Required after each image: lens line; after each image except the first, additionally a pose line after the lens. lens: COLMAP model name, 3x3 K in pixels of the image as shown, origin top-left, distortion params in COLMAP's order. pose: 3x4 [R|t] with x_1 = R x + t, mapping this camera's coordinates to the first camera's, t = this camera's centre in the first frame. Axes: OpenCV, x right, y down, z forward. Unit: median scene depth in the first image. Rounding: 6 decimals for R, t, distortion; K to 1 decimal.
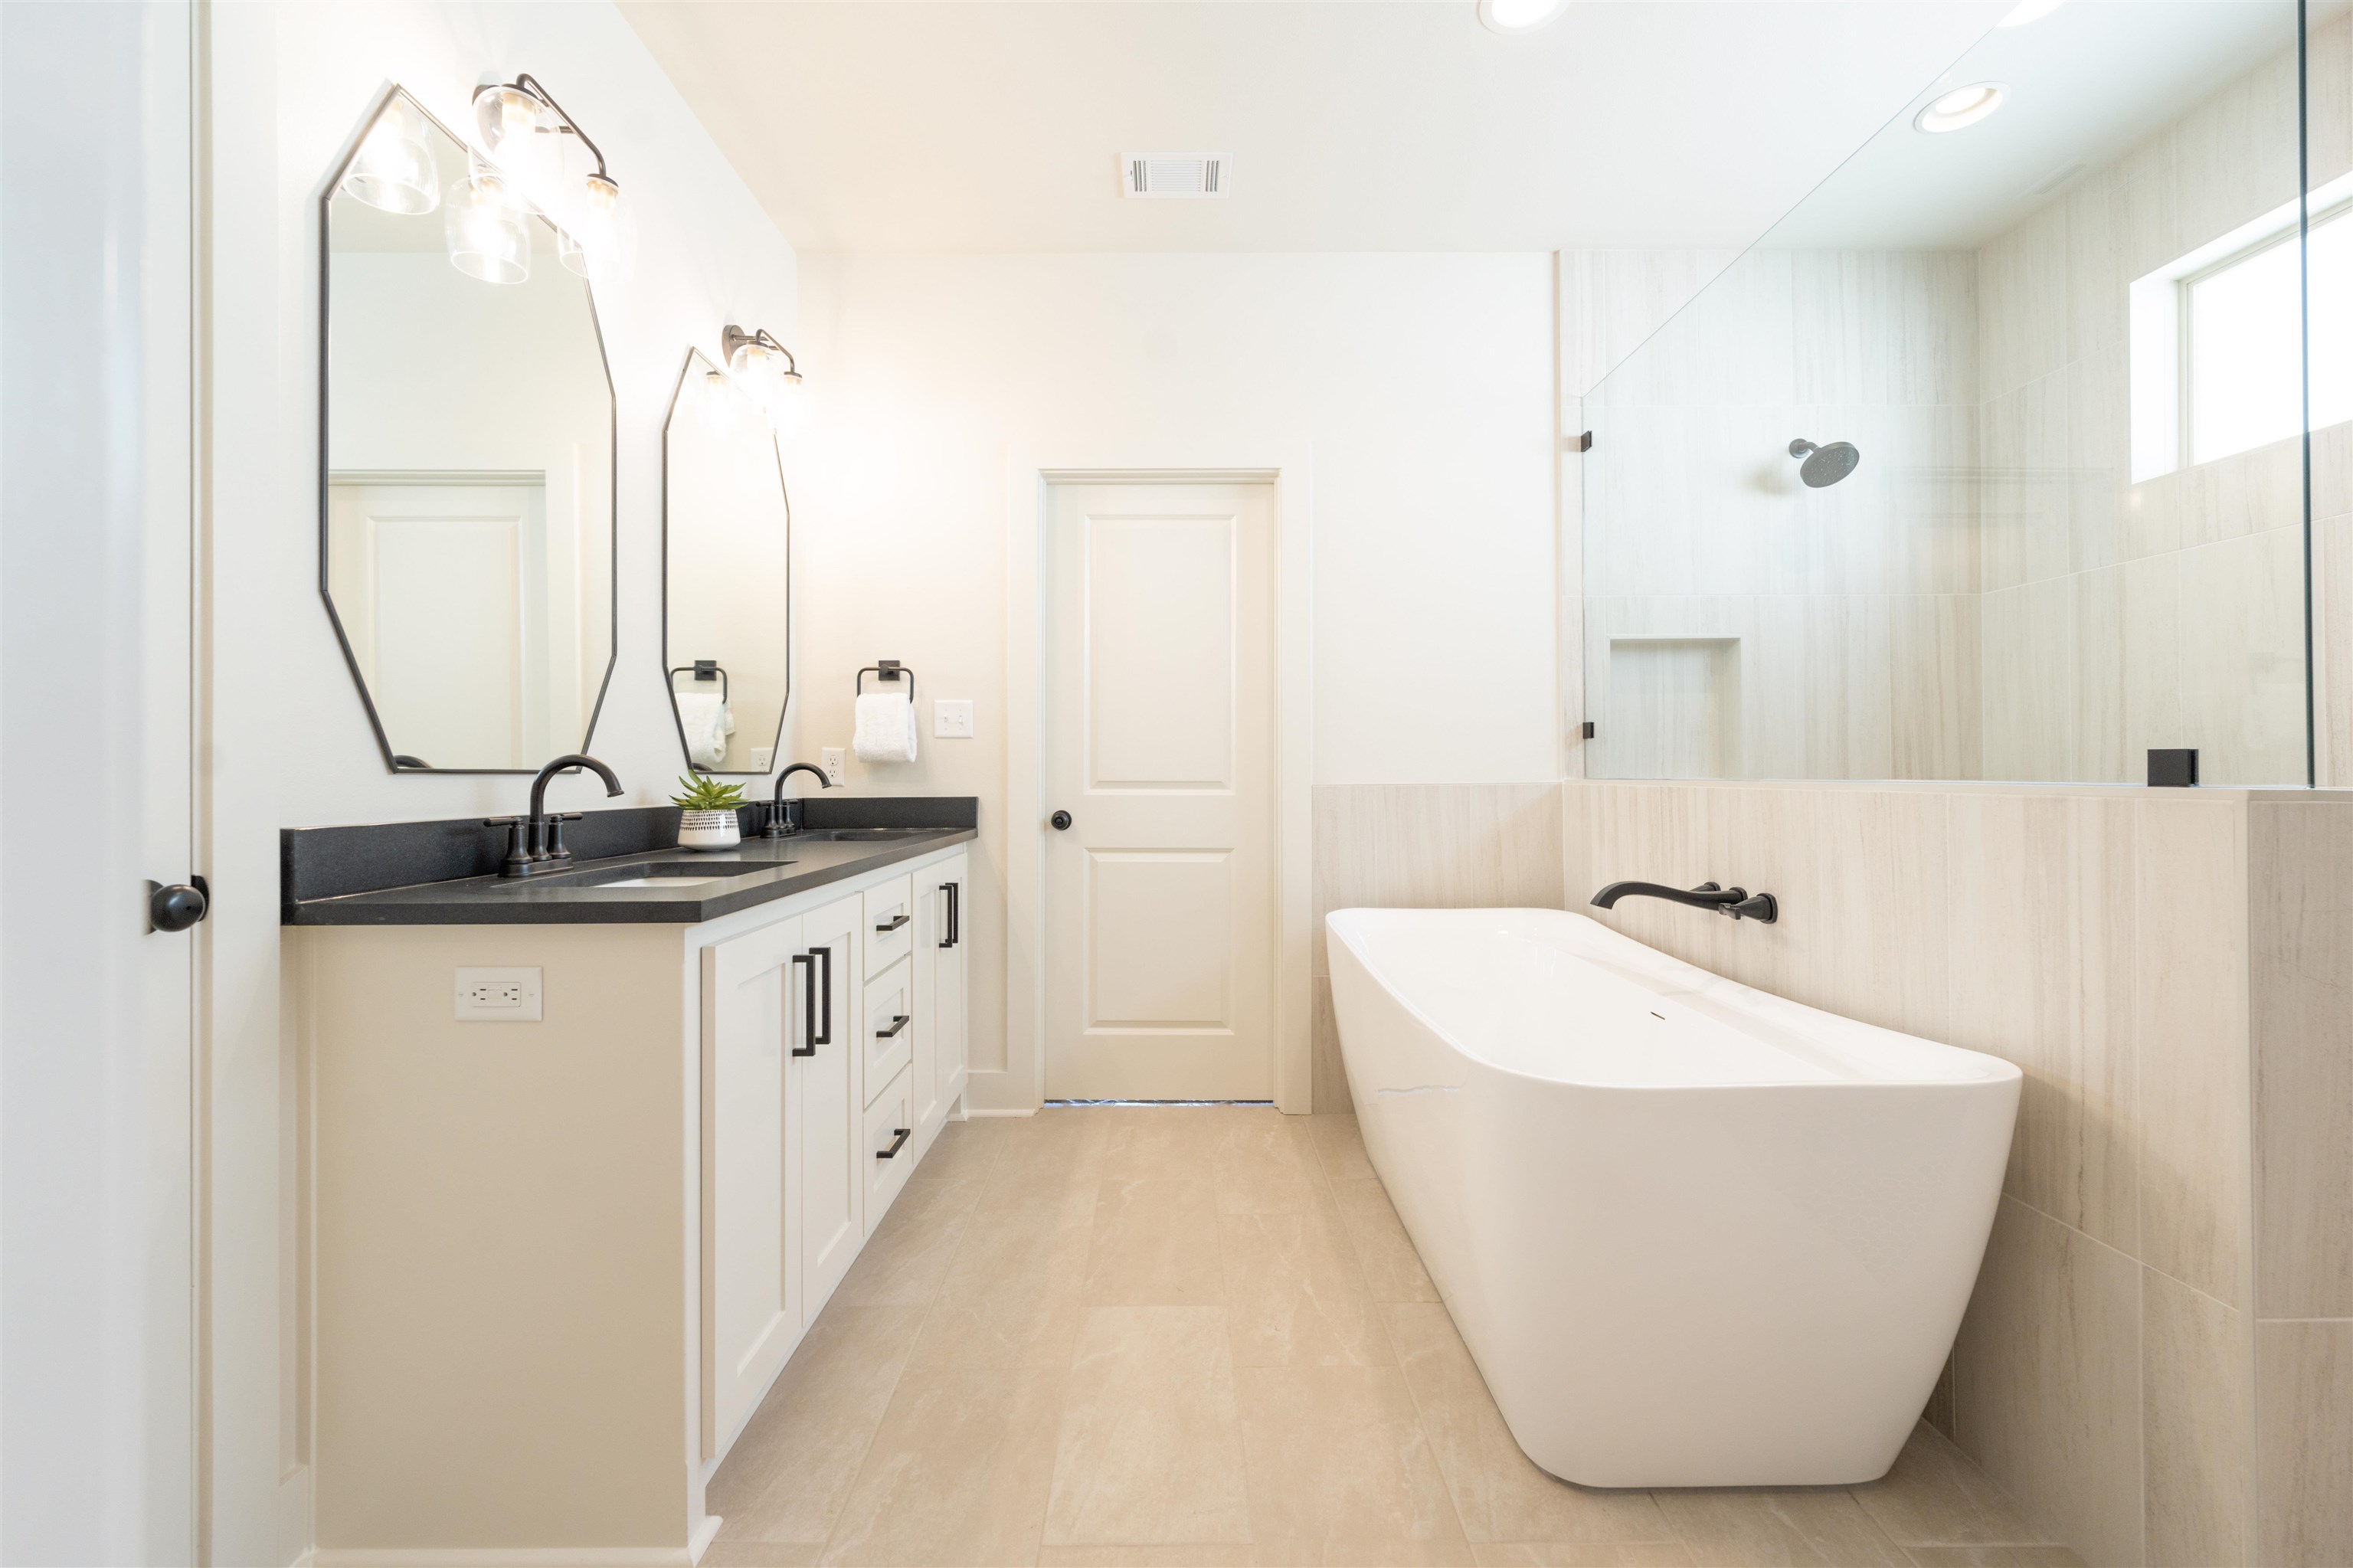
lens RADIAL K [[976.5, 0, 1178.5], [0, 976.5, 799.5], [0, 0, 1]] dist [0.002393, -0.002030]
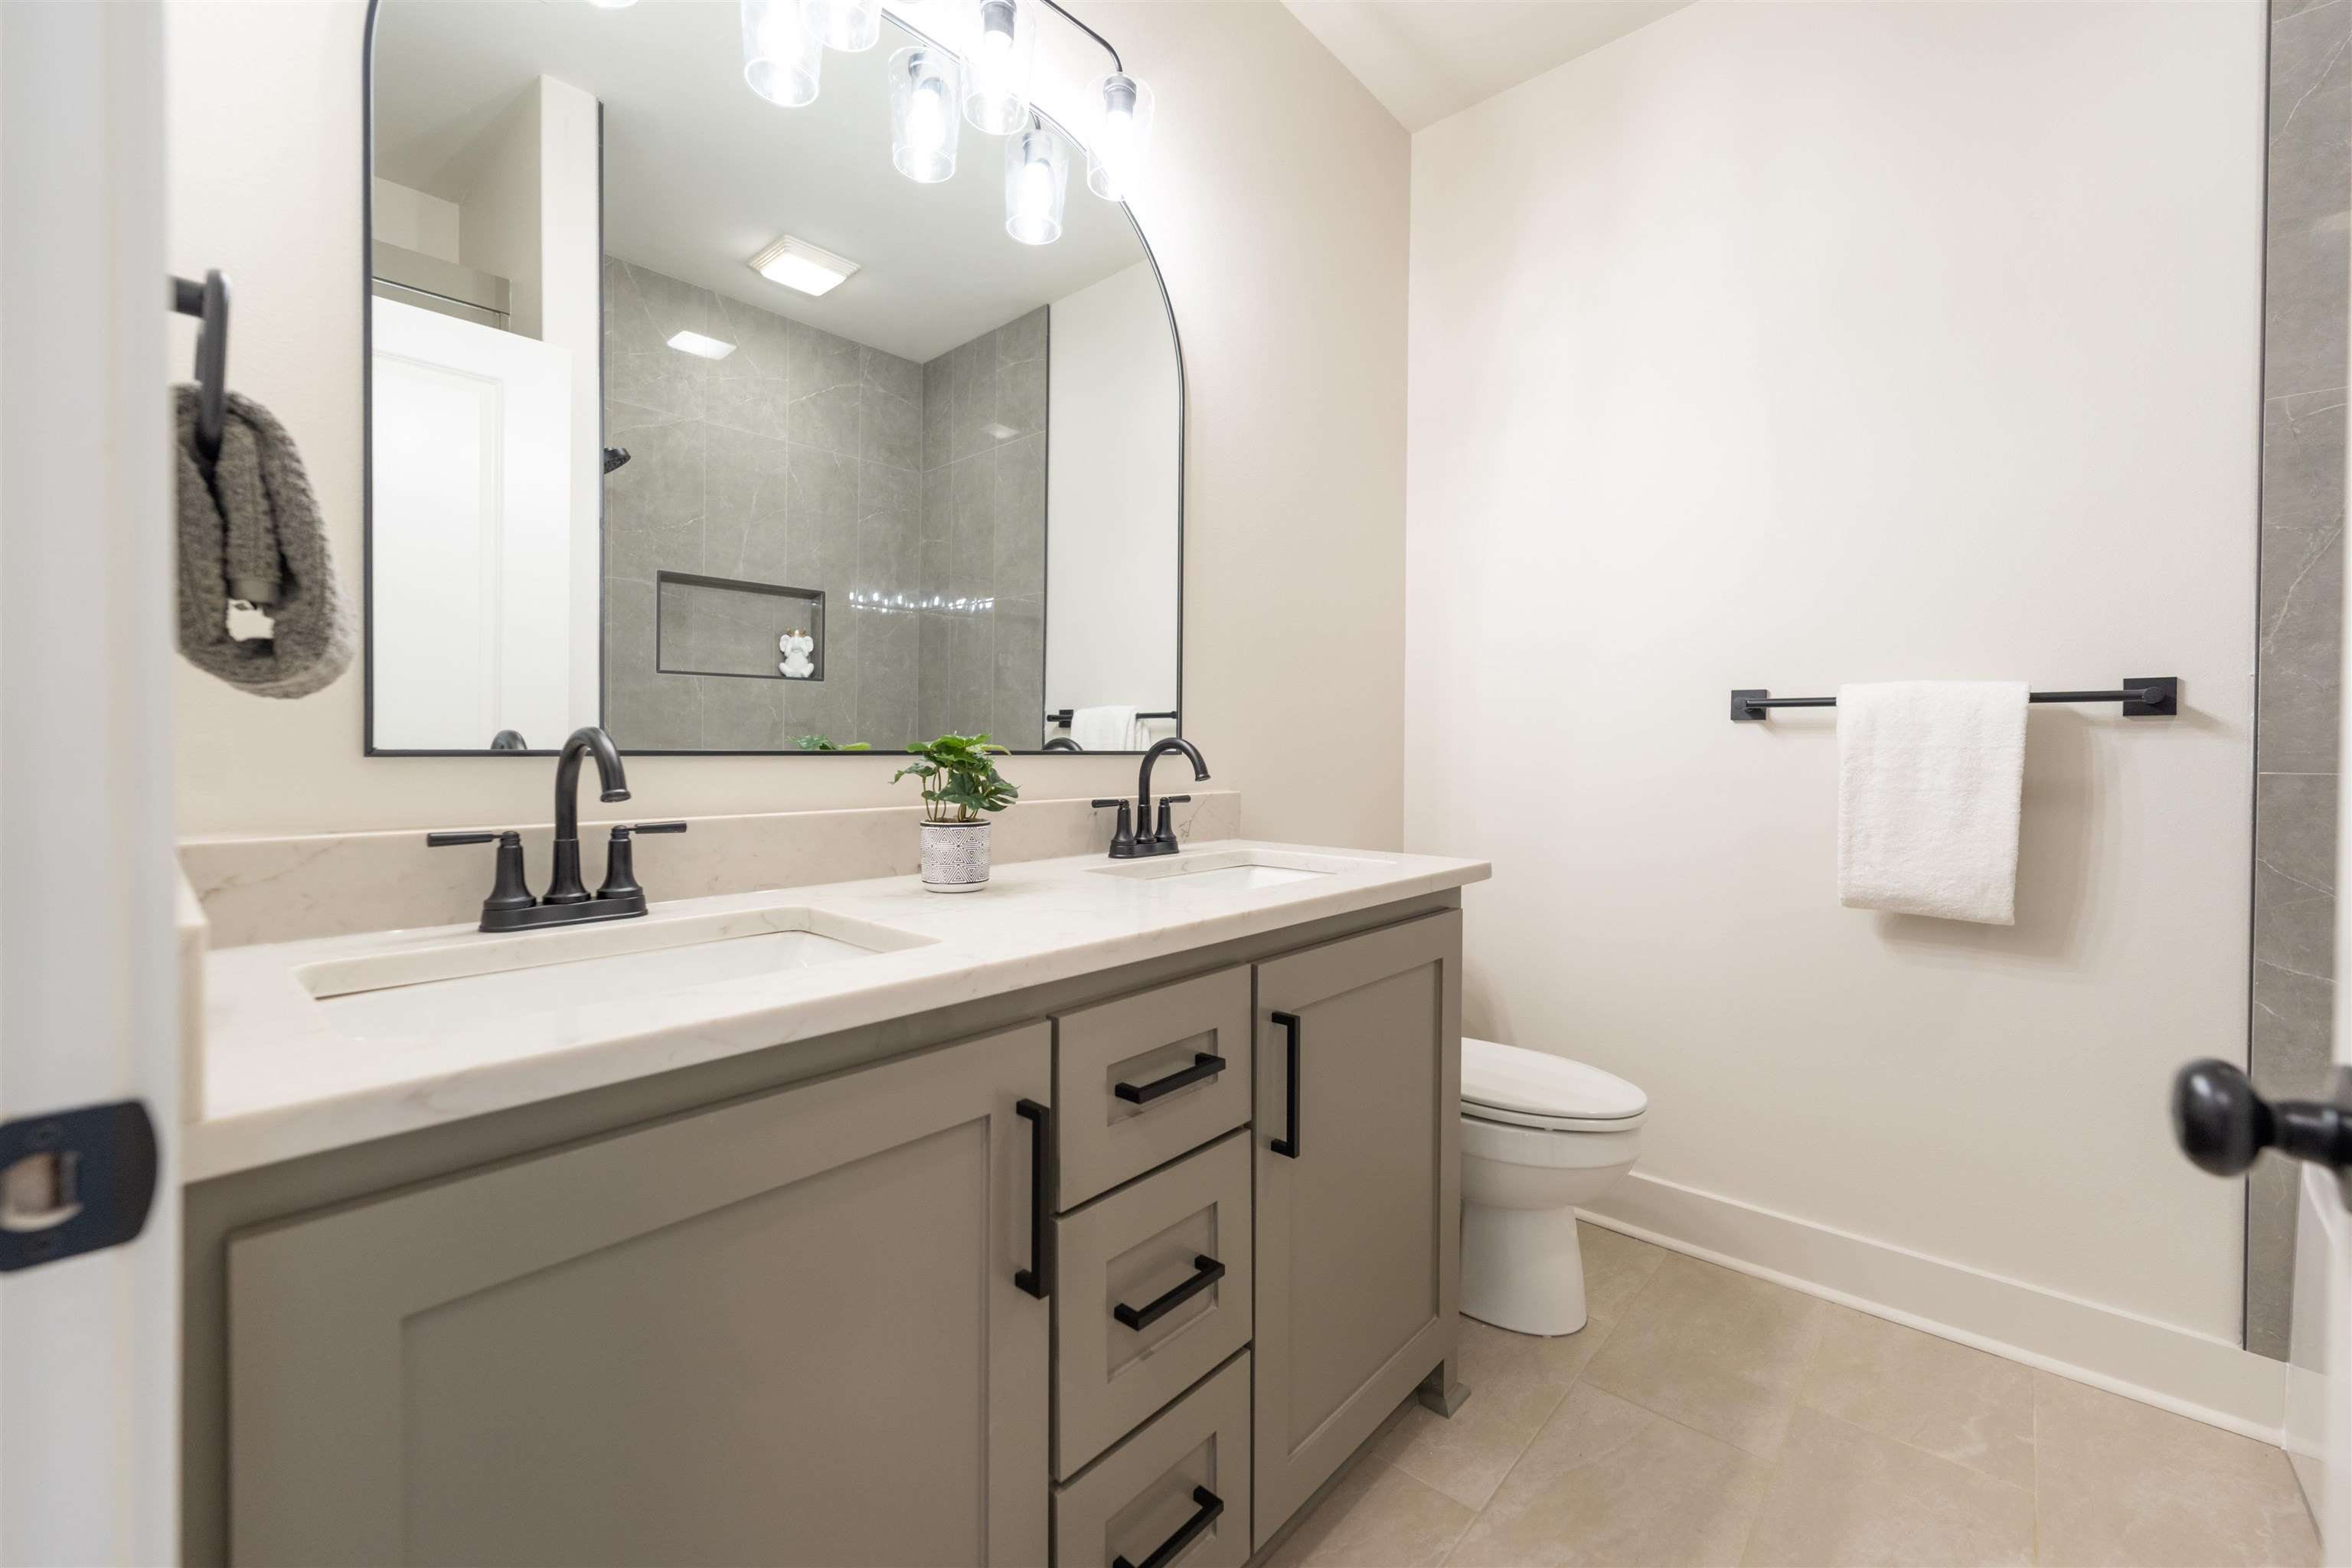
lens RADIAL K [[976.0, 0, 1163.6], [0, 976.0, 772.4], [0, 0, 1]] dist [0.002393, -0.002030]
pose [[0.762986, 0.010329, -0.646332, 0.013596], [-0.013859, 0.999904, -0.000381, -0.024144], [0.646266, 0.009248, 0.763056, 0.642891]]
